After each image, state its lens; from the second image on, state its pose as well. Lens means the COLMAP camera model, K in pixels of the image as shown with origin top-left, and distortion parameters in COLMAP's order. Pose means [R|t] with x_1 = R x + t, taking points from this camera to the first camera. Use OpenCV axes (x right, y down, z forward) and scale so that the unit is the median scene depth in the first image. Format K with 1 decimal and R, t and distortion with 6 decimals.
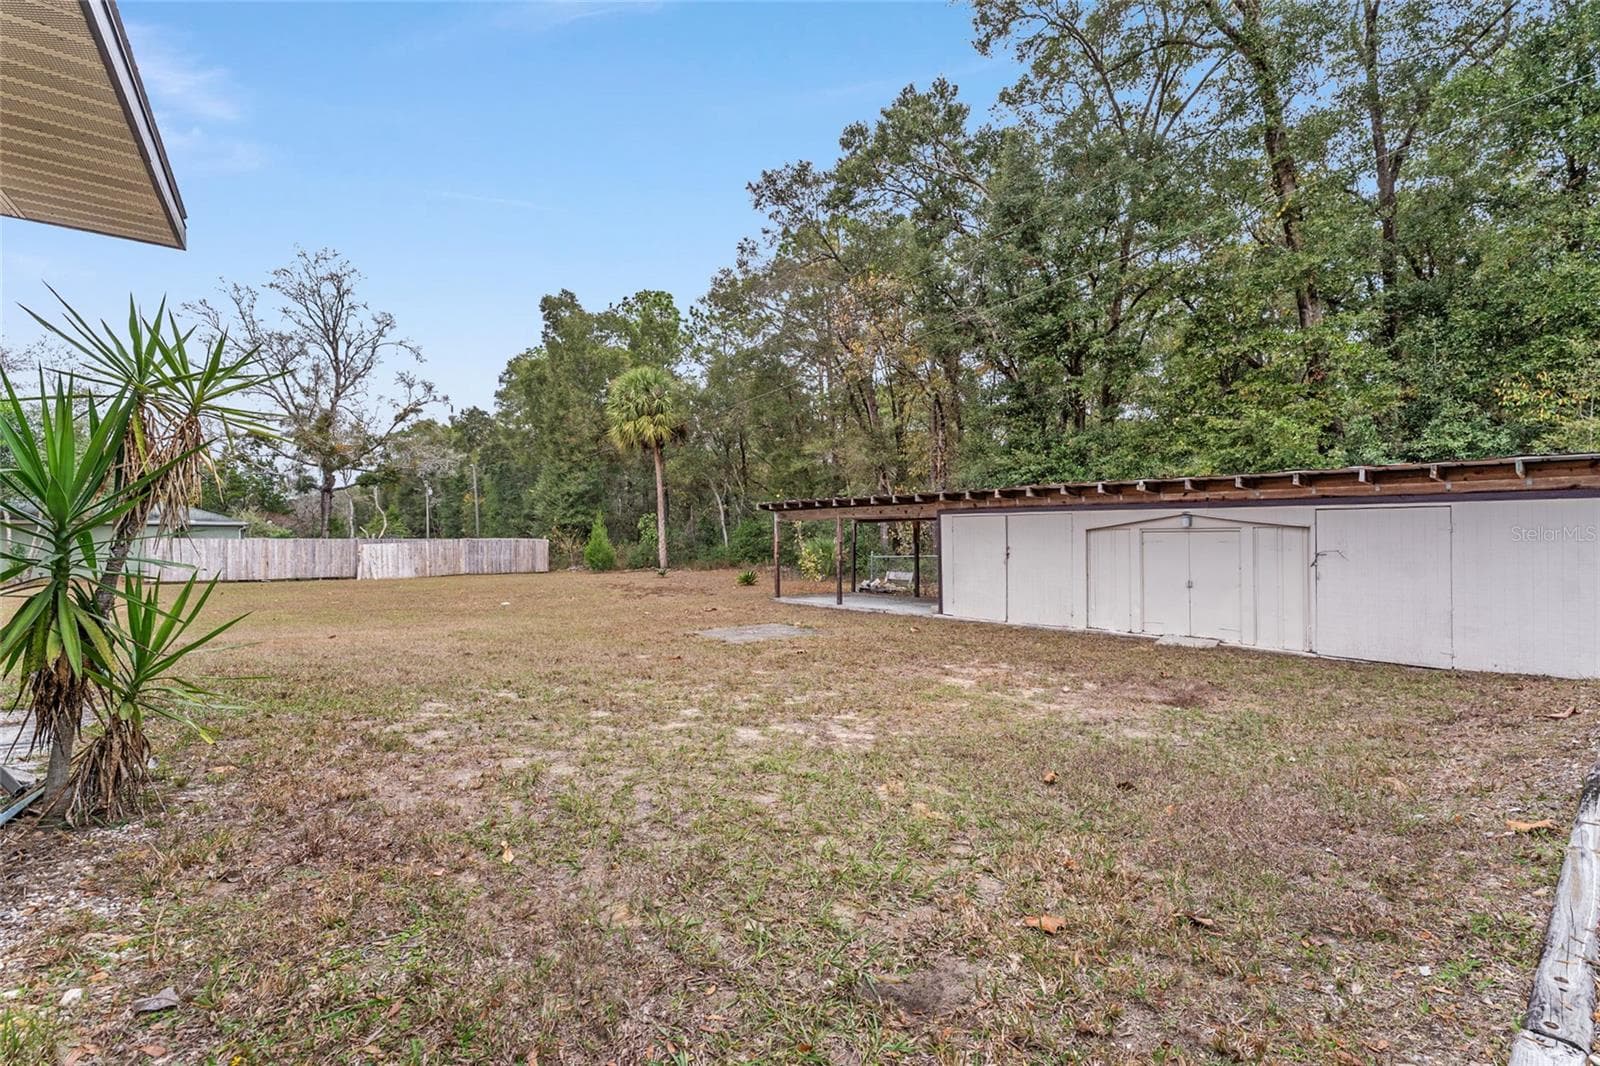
lens RADIAL K [[640.7, 0, 800.8], [0, 640.7, 537.9], [0, 0, 1]] dist [-0.001314, 0.000010]
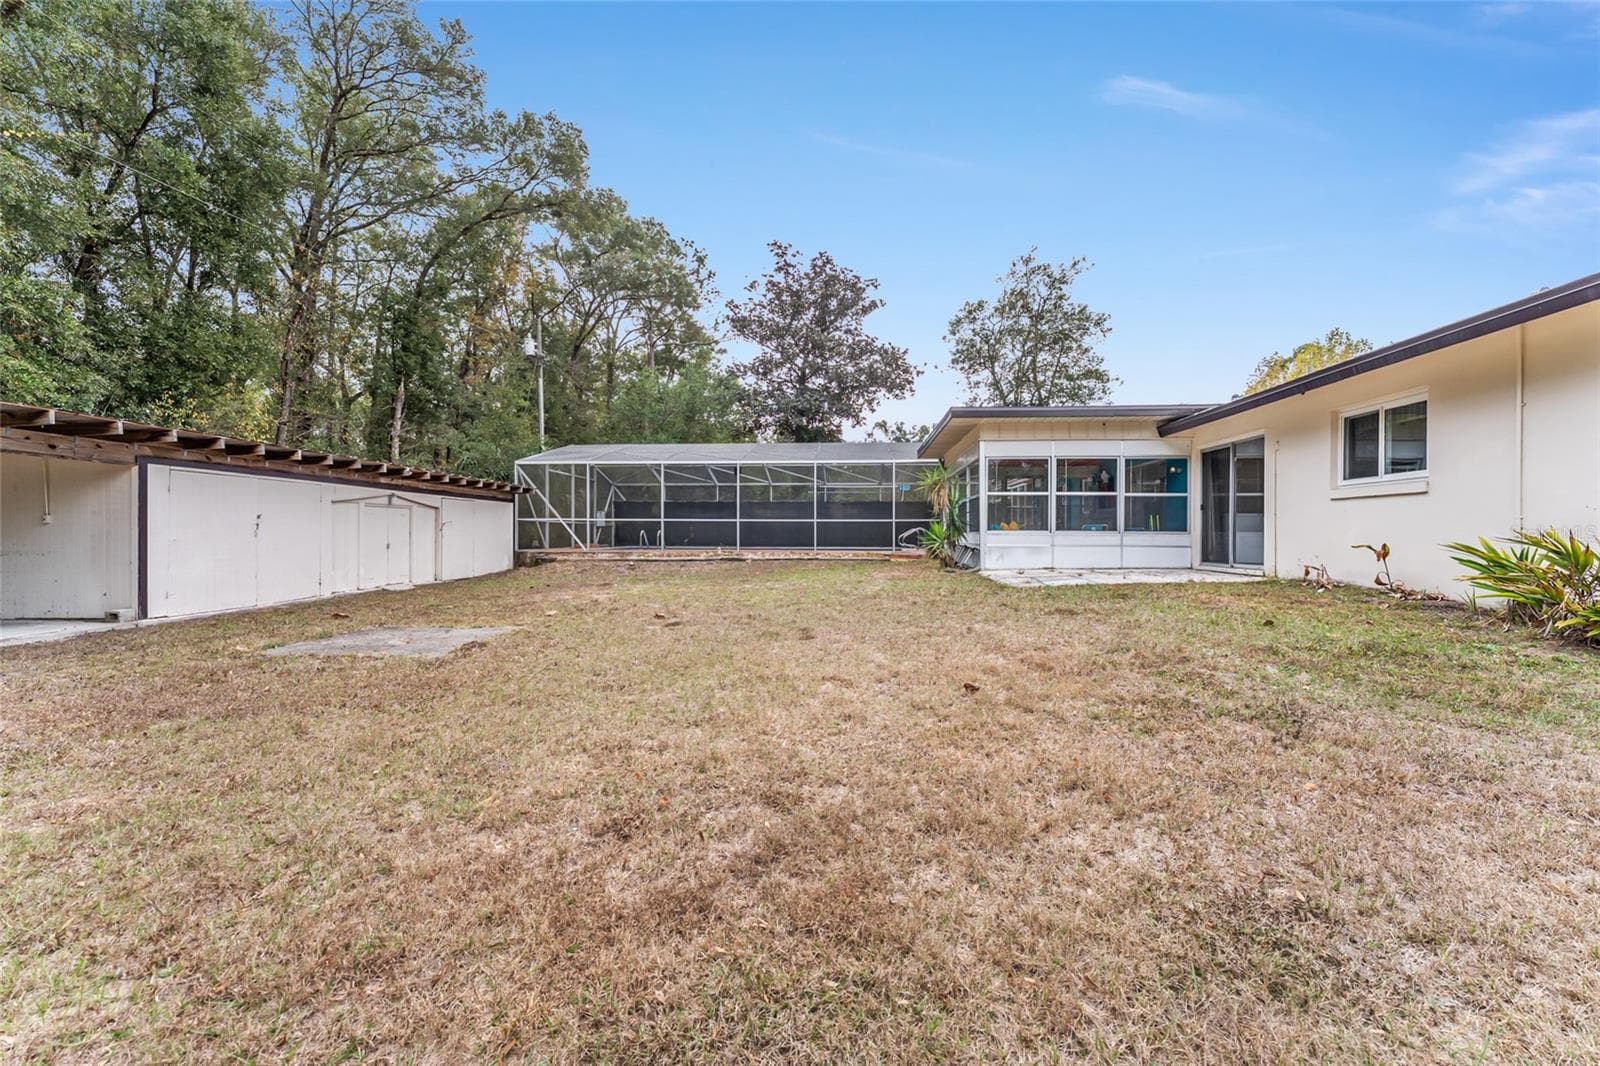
lens RADIAL K [[640.7, 0, 800.8], [0, 640.7, 537.9], [0, 0, 1]] dist [-0.001314, 0.000010]
pose [[-0.737672, -0.003962, 0.675148, -0.774613], [-0.000082, 0.999983, 0.005779, 0.038222], [-0.675159, 0.004207, -0.737660, 1.146902]]
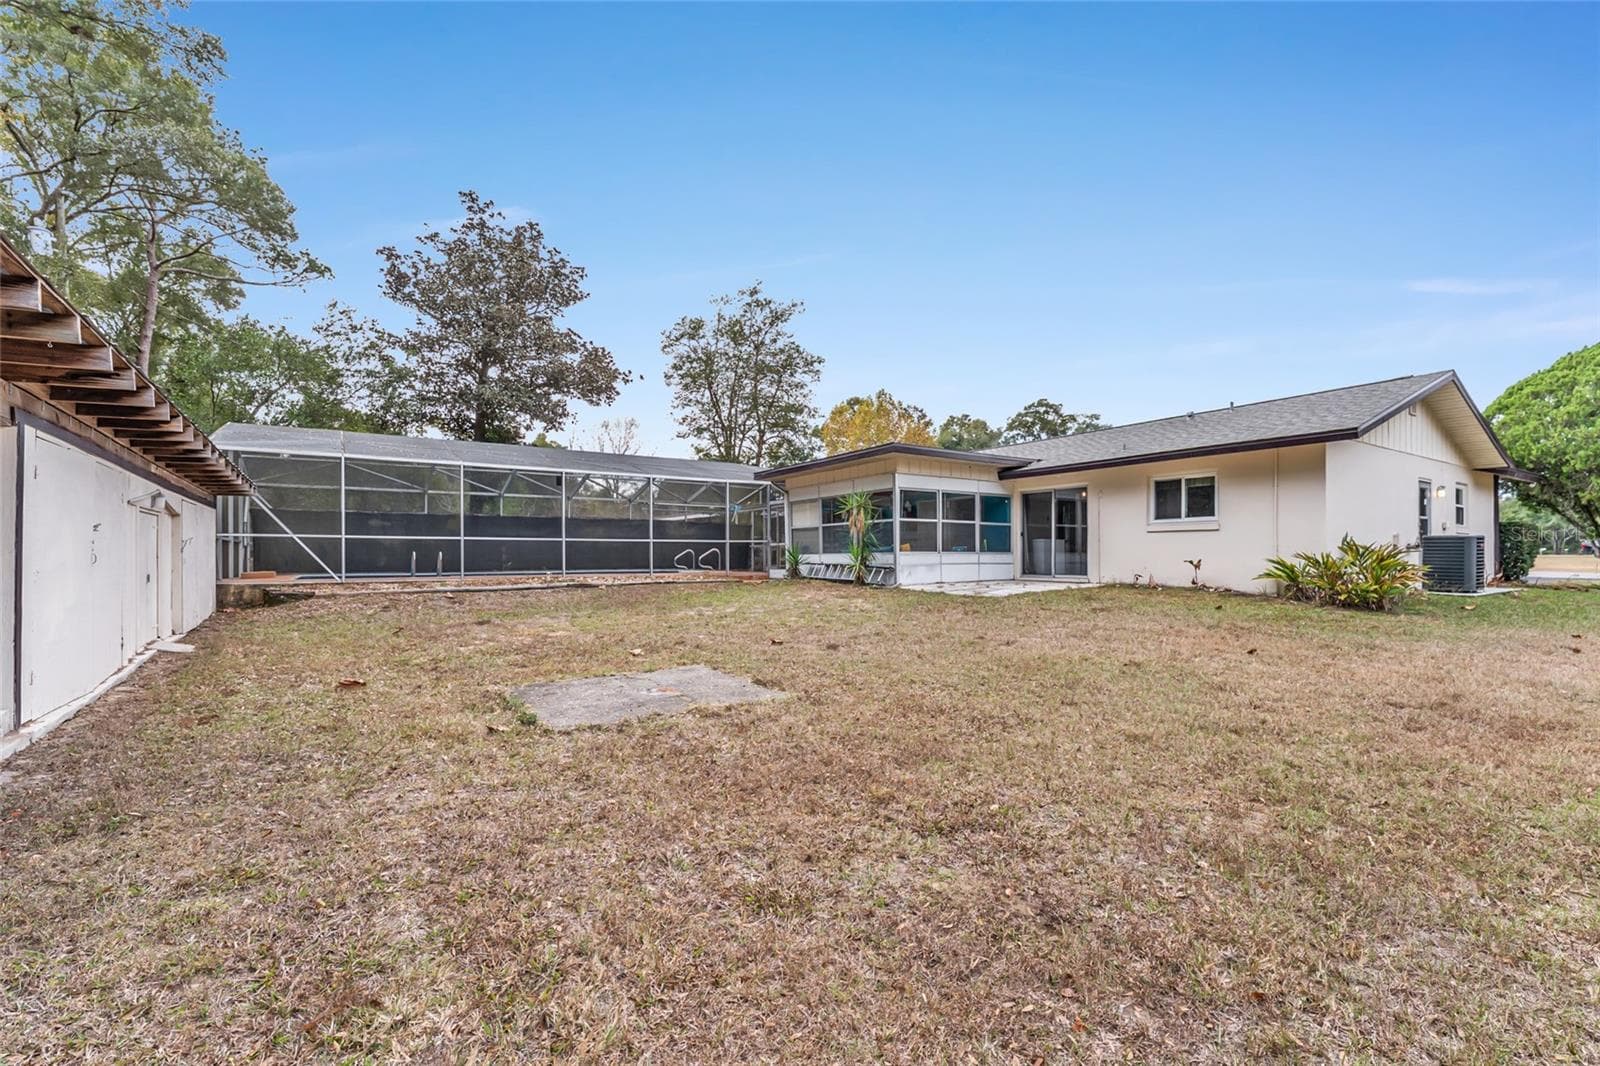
lens RADIAL K [[699.3, 0, 805.4], [0, 699.3, 560.2], [0, 0, 1]] dist [-0.002243, -0.000102]
pose [[-0.997698, 0.003377, 0.067731, -0.221896], [0.003967, 0.999955, 0.008570, 0.036309], [-0.067699, 0.008819, -0.997667, 1.476470]]
